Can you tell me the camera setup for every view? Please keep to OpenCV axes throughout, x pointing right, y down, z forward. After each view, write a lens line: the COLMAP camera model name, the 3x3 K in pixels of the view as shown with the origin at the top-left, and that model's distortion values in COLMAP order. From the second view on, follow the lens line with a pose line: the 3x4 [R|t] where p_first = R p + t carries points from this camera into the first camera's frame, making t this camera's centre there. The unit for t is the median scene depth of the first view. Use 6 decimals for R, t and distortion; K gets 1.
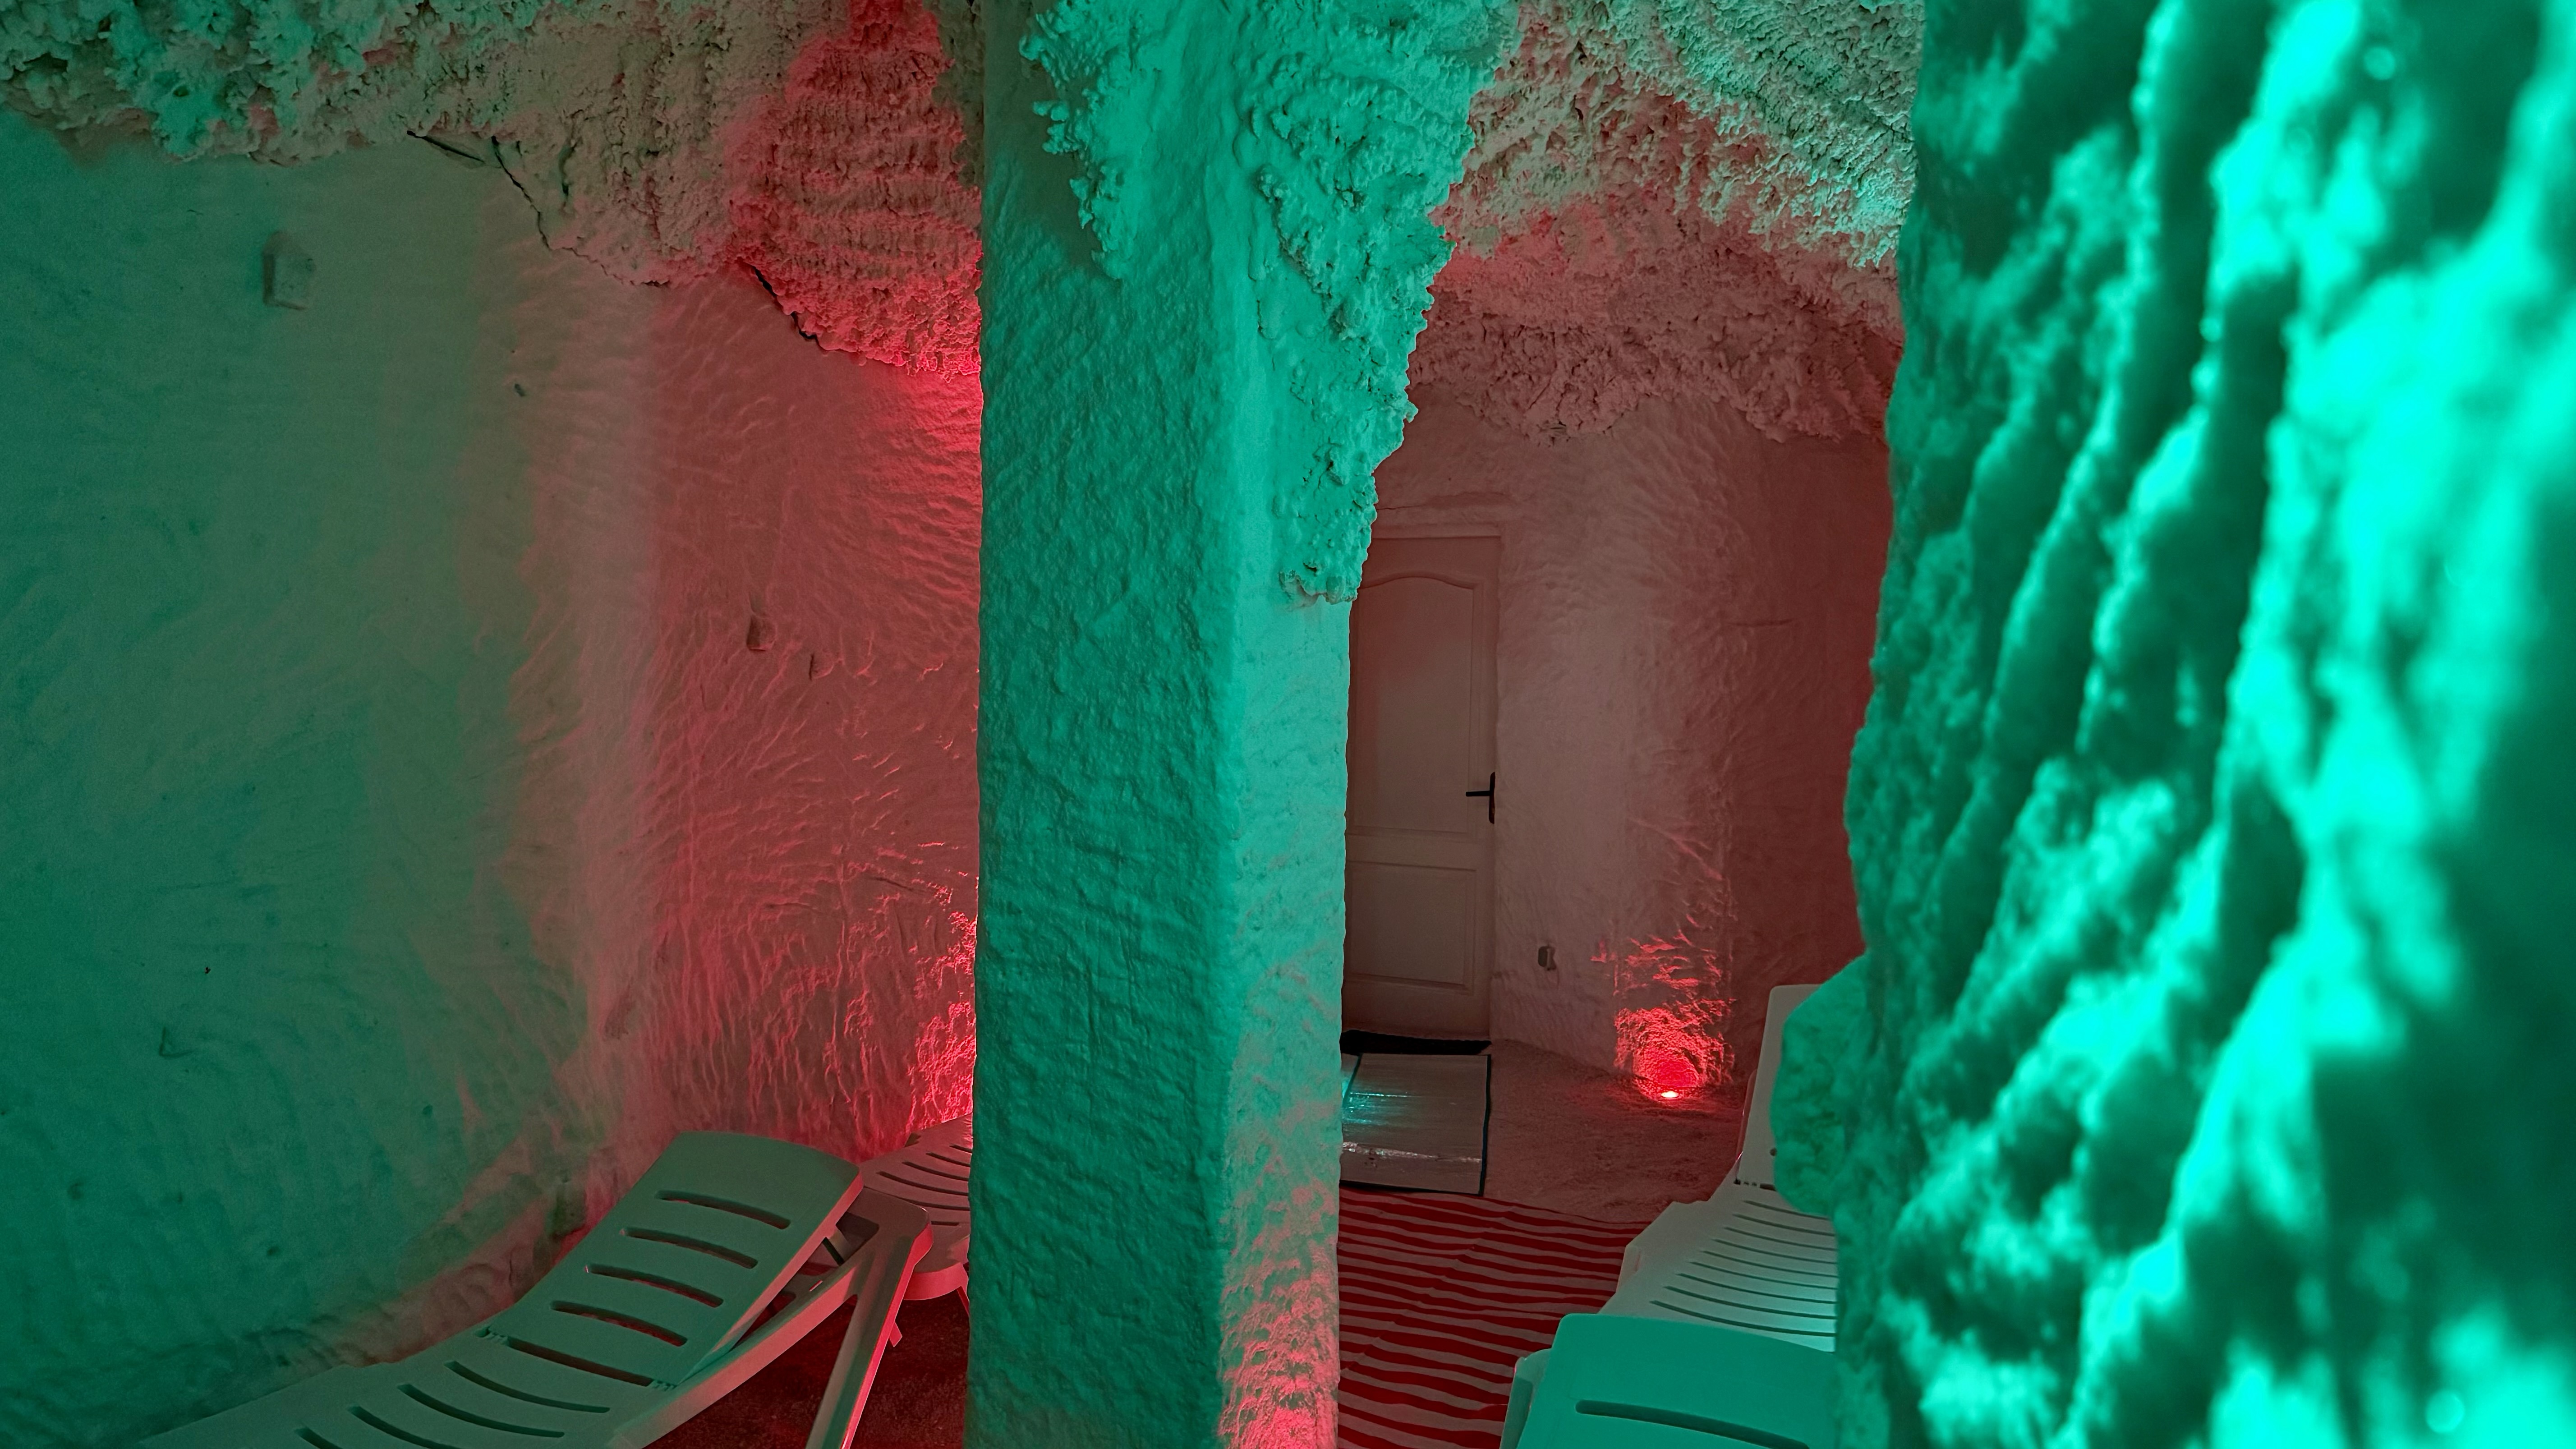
lens RADIAL K [[1785.0, 0, 1290.7], [0, 1785.0, 718.3], [0, 0, 1]] dist [0.162327, -0.237324]
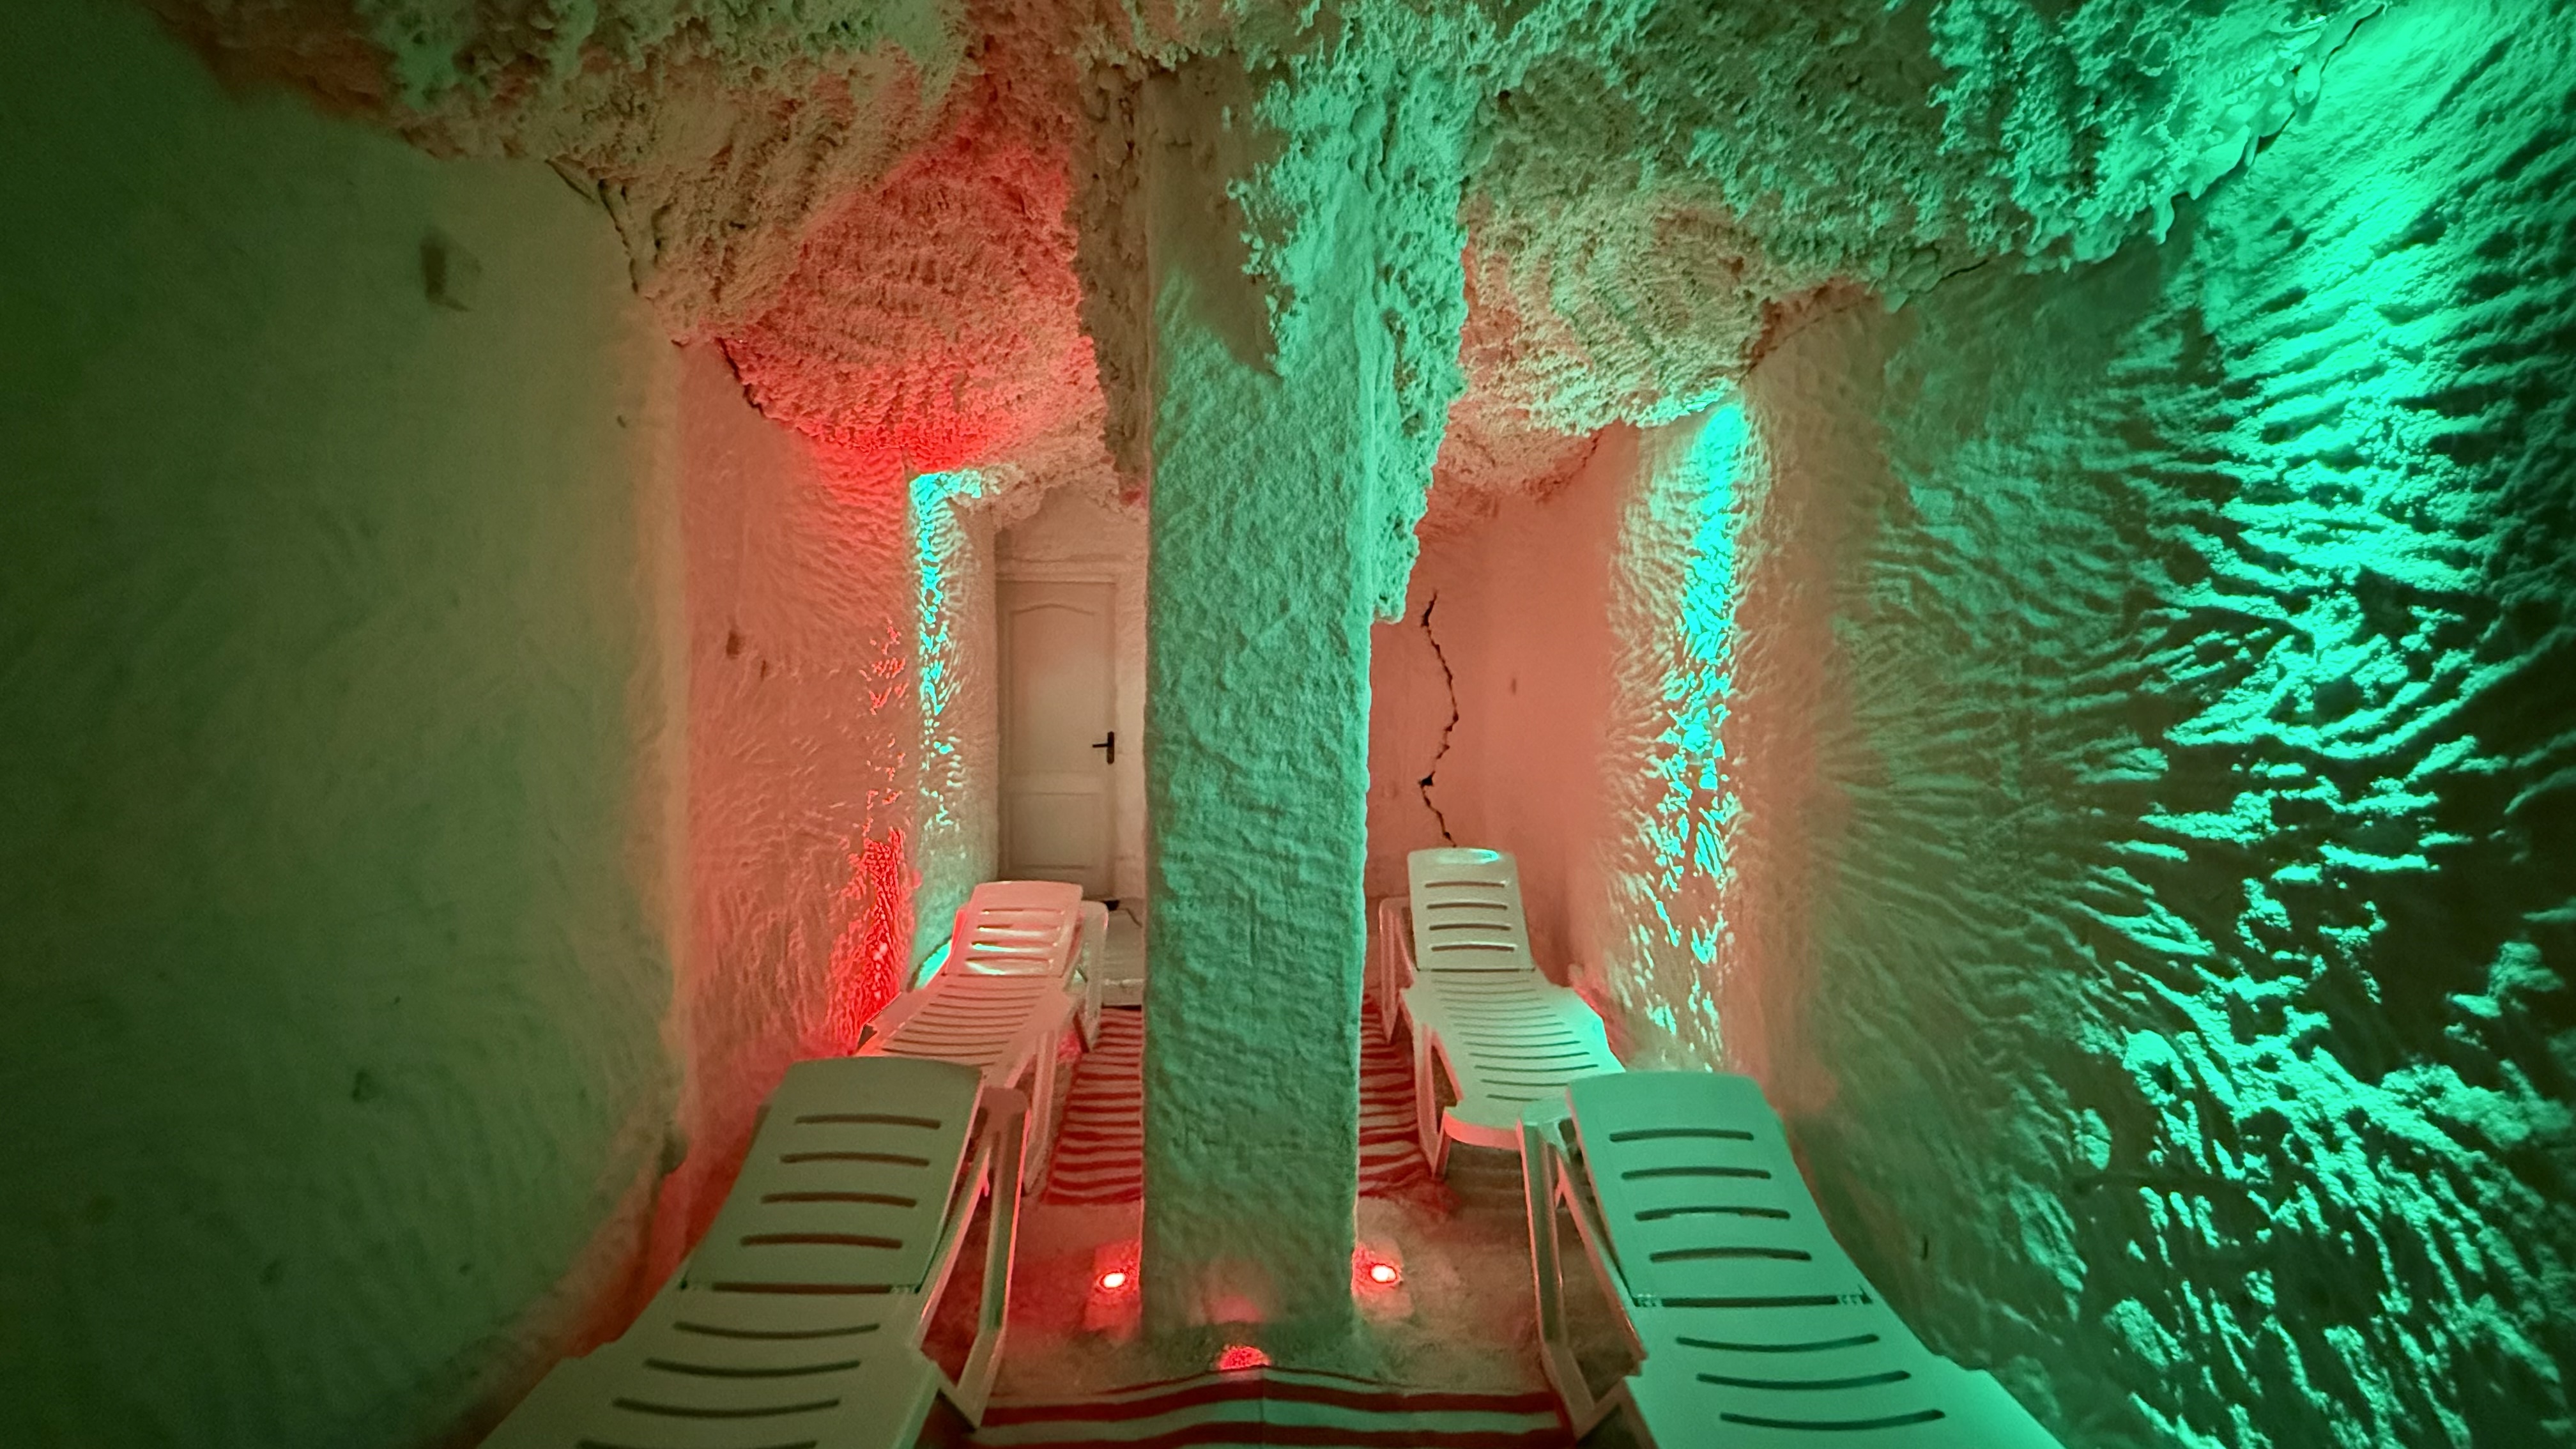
lens RADIAL K [[1017.5, 0, 1281.8], [0, 1017.5, 713.9], [0, 0, 1]] dist [-0.001047, -0.000147]
pose [[0.879226, -0.032685, 0.475282, -0.444925], [0.021858, 0.999361, 0.028290, -0.016763], [-0.475903, -0.014484, 0.879379, 0.329458]]
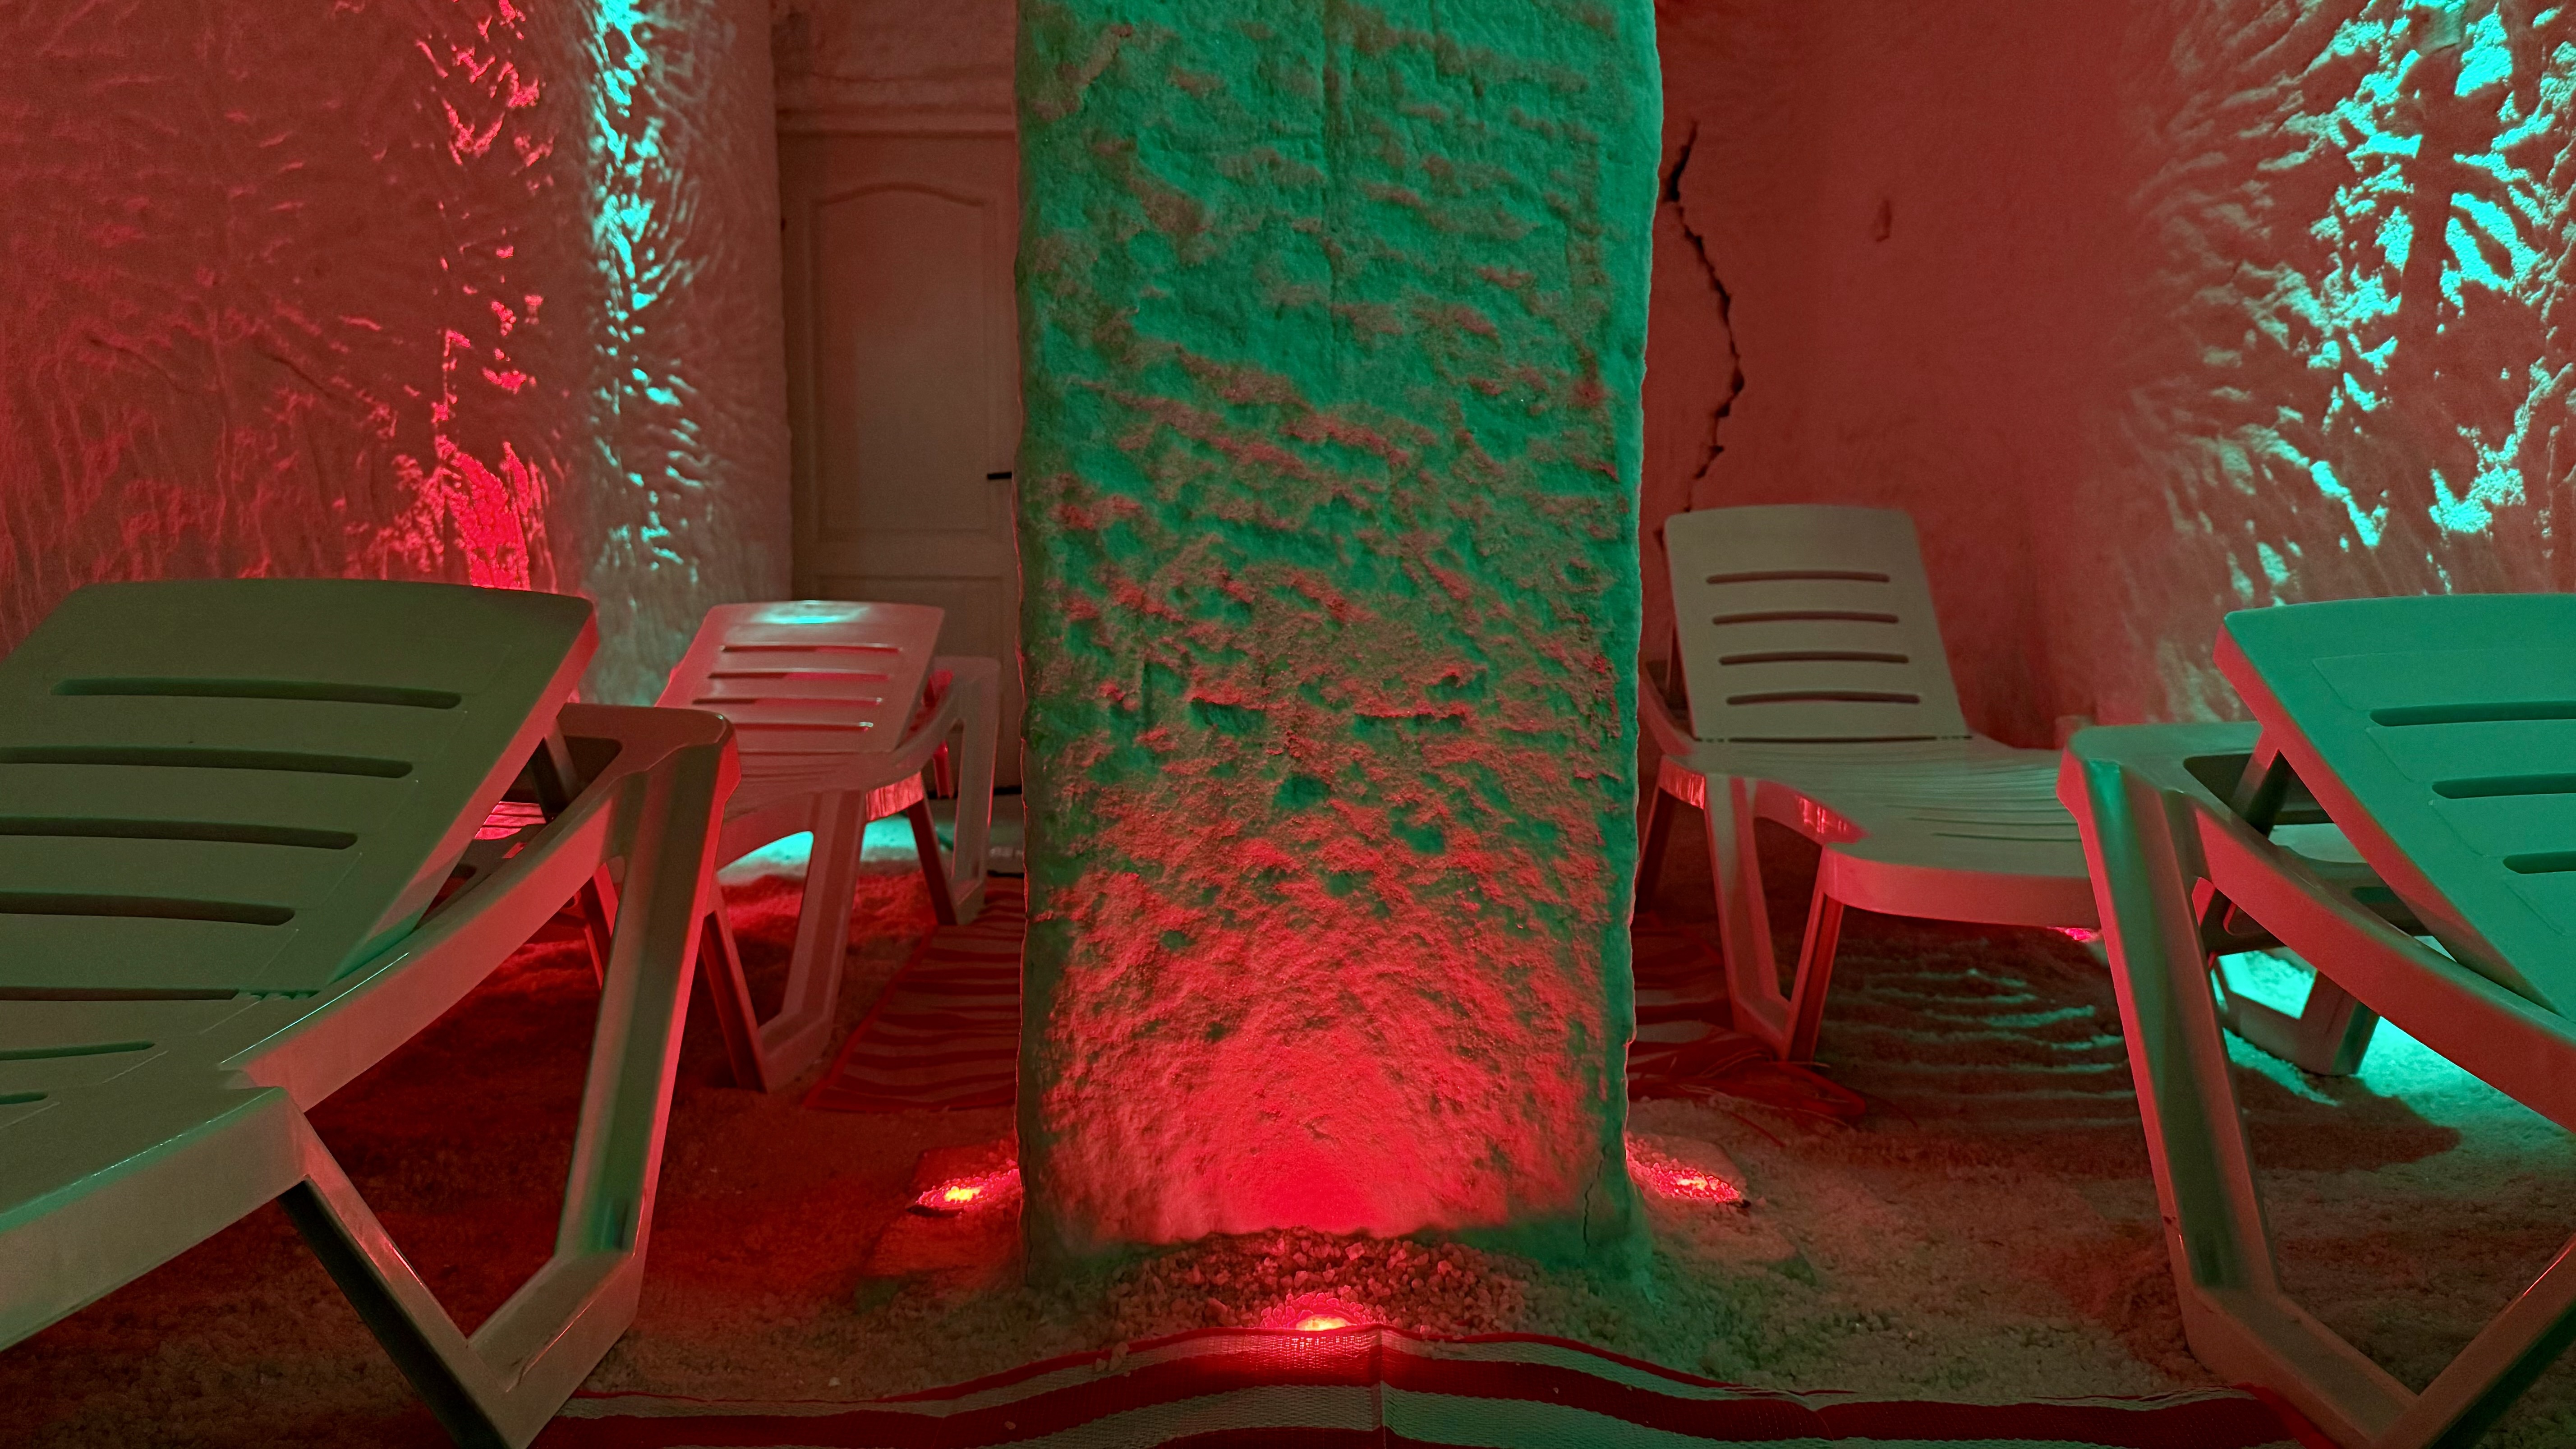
lens RADIAL K [[1819.9, 0, 1288.0], [0, 1819.9, 724.5], [0, 0, 1]] dist [0.033776, -0.041408]
pose [[0.896618, -0.046427, 0.440363, -0.332450], [0.033819, 0.998763, 0.036441, 0.312079], [-0.441511, -0.017781, 0.897080, 0.586337]]
